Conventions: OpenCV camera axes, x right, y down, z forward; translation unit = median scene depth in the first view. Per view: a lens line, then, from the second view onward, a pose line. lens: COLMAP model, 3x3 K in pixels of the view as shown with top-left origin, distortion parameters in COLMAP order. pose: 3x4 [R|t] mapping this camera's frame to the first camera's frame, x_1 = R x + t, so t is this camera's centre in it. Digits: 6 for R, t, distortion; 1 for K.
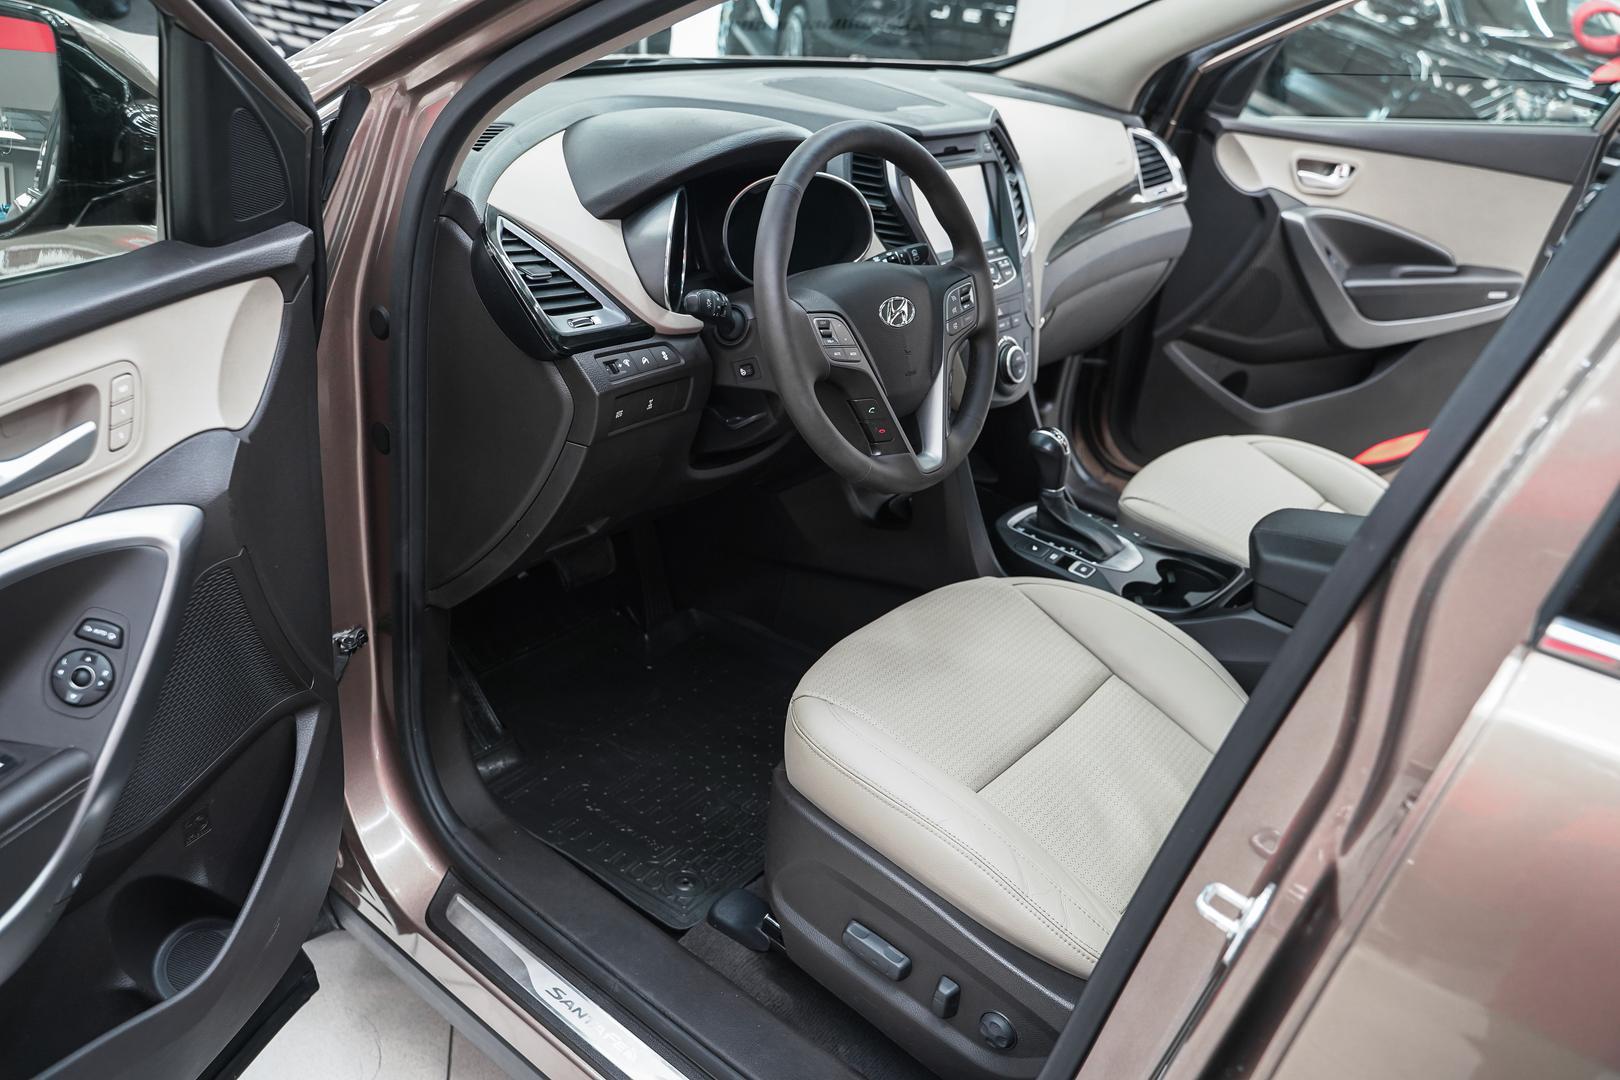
lens RADIAL K [[1302.0, 0, 811.4], [0, 1302.0, 535.4], [0, 0, 1]] dist [-0.020195, 0.021233]
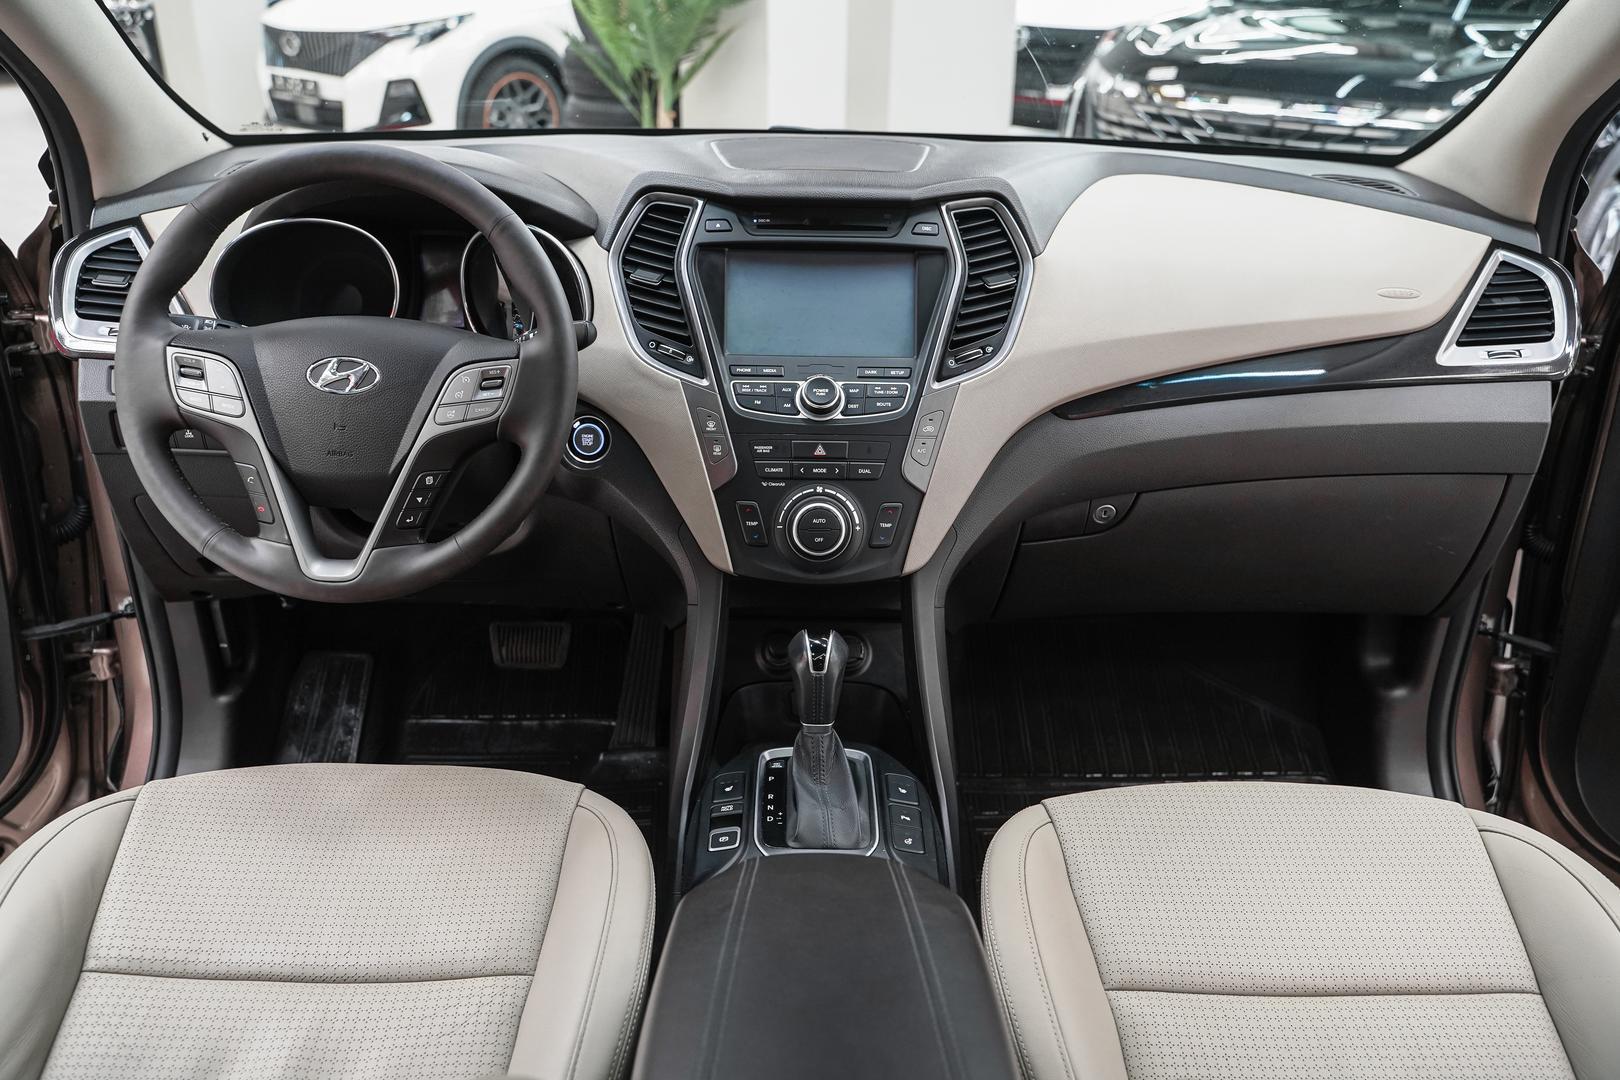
lens RADIAL K [[1302.0, 0, 813.9], [0, 1302.0, 546.1], [0, 0, 1]] dist [-0.020195, 0.021233]
pose [[0.628584, 0.216289, -0.747062, 0.655716], [-0.301845, 0.953104, 0.021966, -0.134342], [0.716778, 0.211689, 0.664392, 0.533630]]
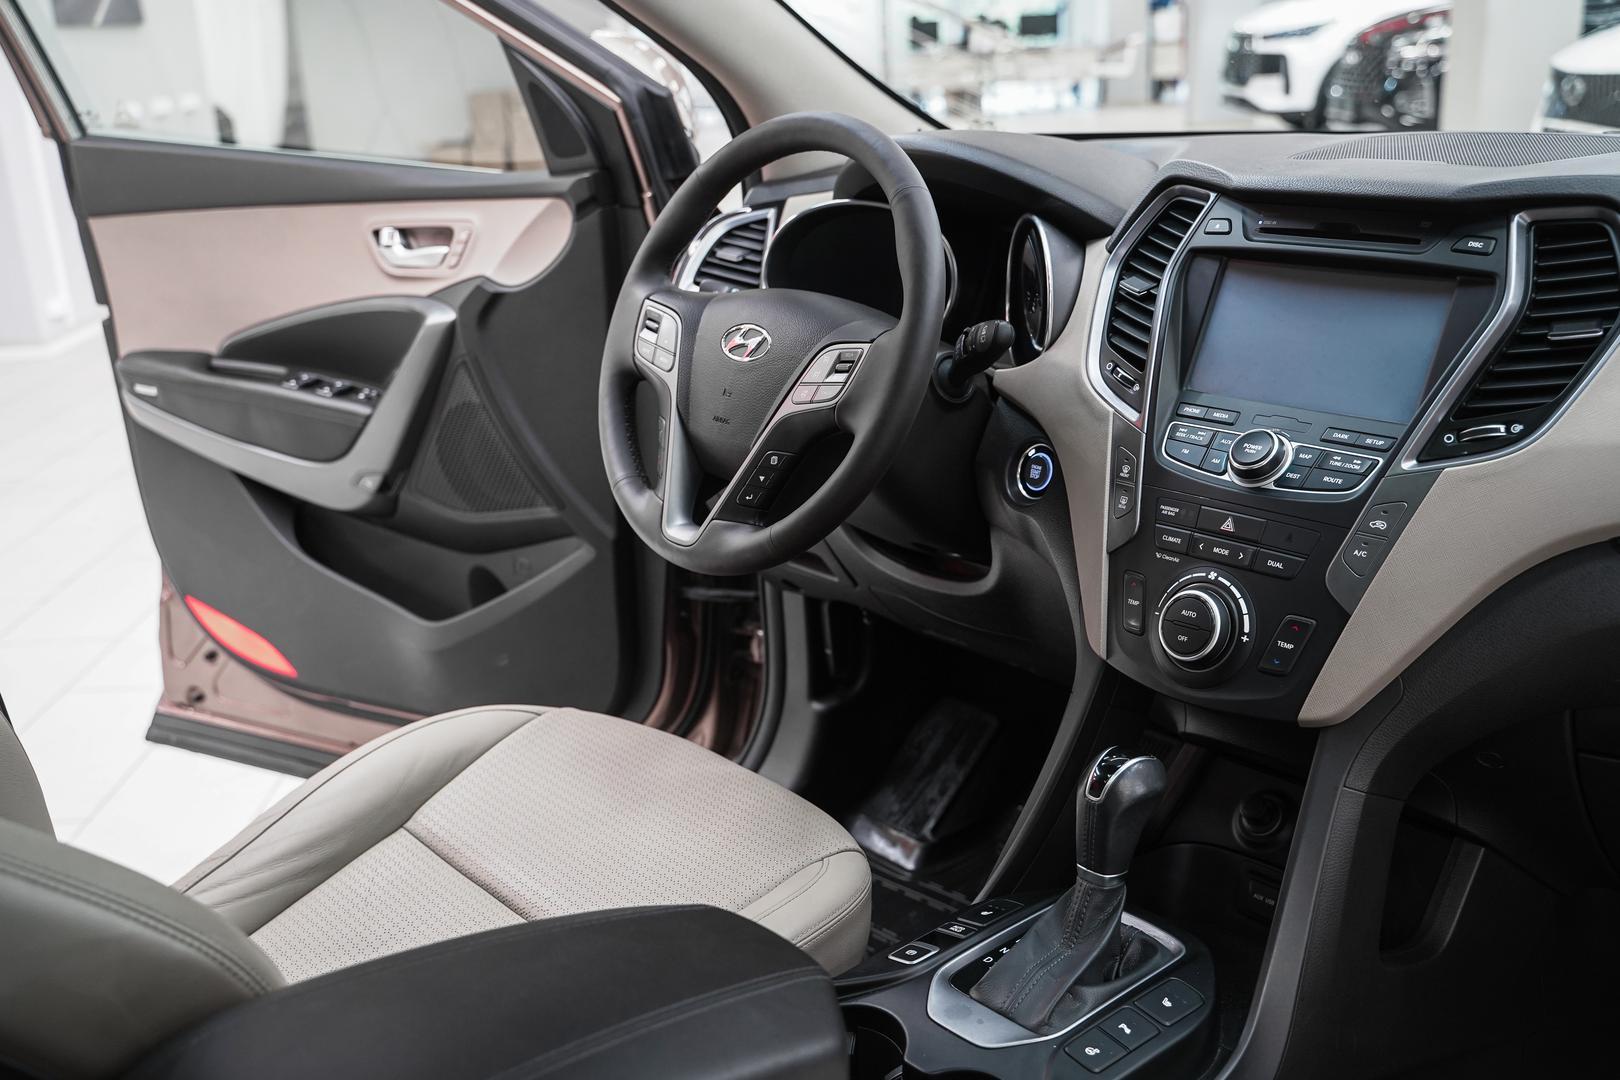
lens RADIAL K [[1649.8, 0, 805.4], [0, 1649.8, 541.8], [0, 0, 1]] dist [-0.001938, 0.000000]
pose [[-0.183735, 0.181071, -0.966155, 0.781796], [-0.432690, 0.867644, 0.244894, -0.246771], [0.882622, 0.463041, -0.081069, 0.886731]]
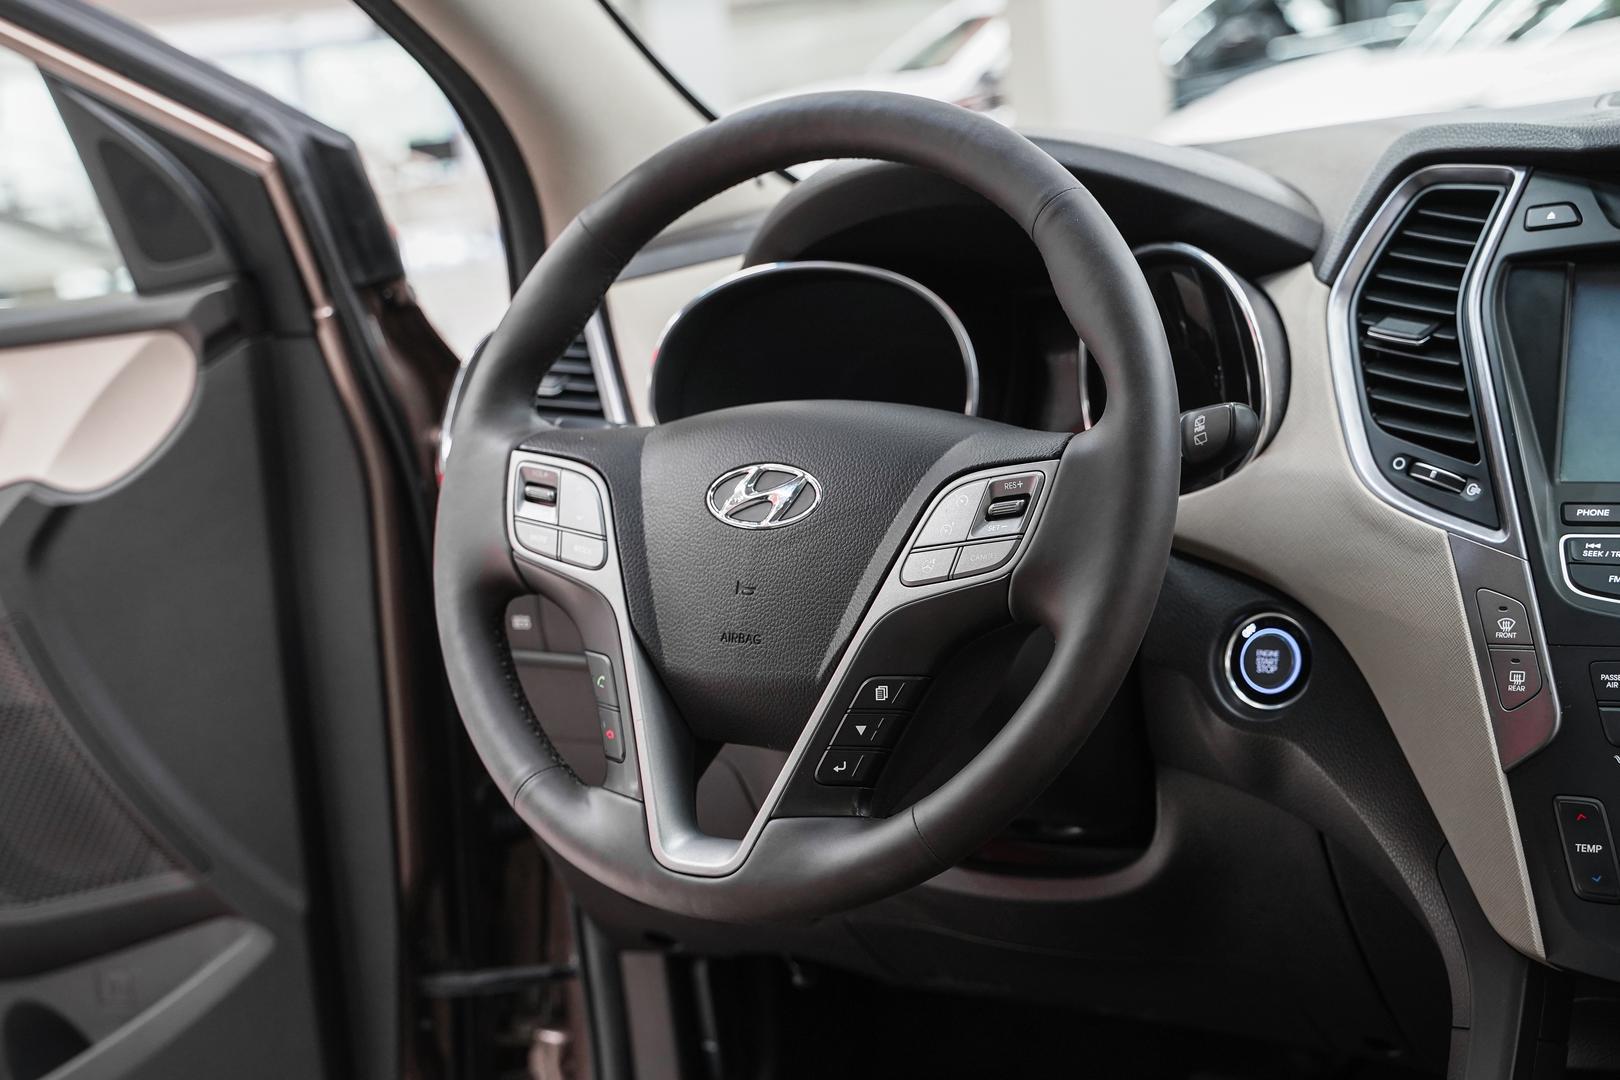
lens RADIAL K [[2292.7, 0, 790.0], [0, 2292.7, 496.2], [0, 0, 1]] dist [0.004204, 0.000000]
pose [[0.112169, 0.029140, -0.993262, 0.624475], [-0.350565, 0.936460, -0.012115, -0.125989], [0.929797, 0.349562, 0.115257, 0.700649]]
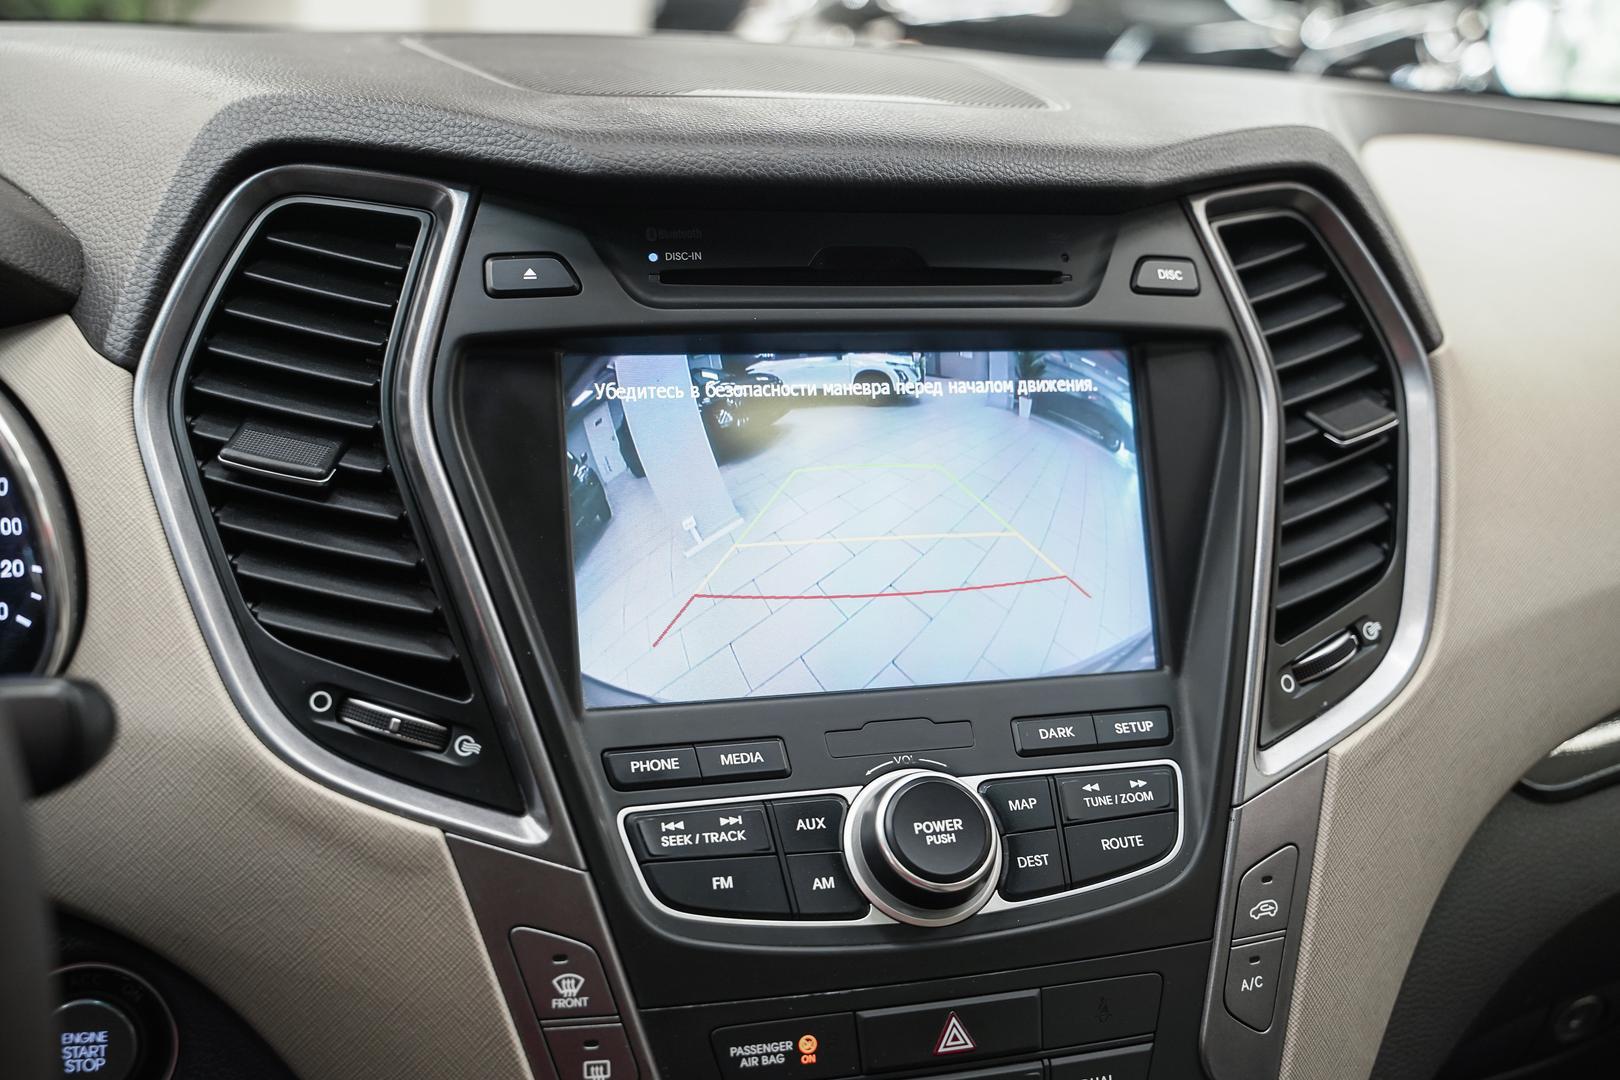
lens RADIAL K [[1674.1, 0, 798.4], [0, 1674.1, 536.4], [0, 0, 1]] dist [-0.007090, 0.000000]
pose [[0.812904, 0.120212, -0.569856, 0.256612], [-0.224999, 0.967320, -0.116905, -0.205980], [0.537180, 0.223249, 0.813387, 0.740455]]
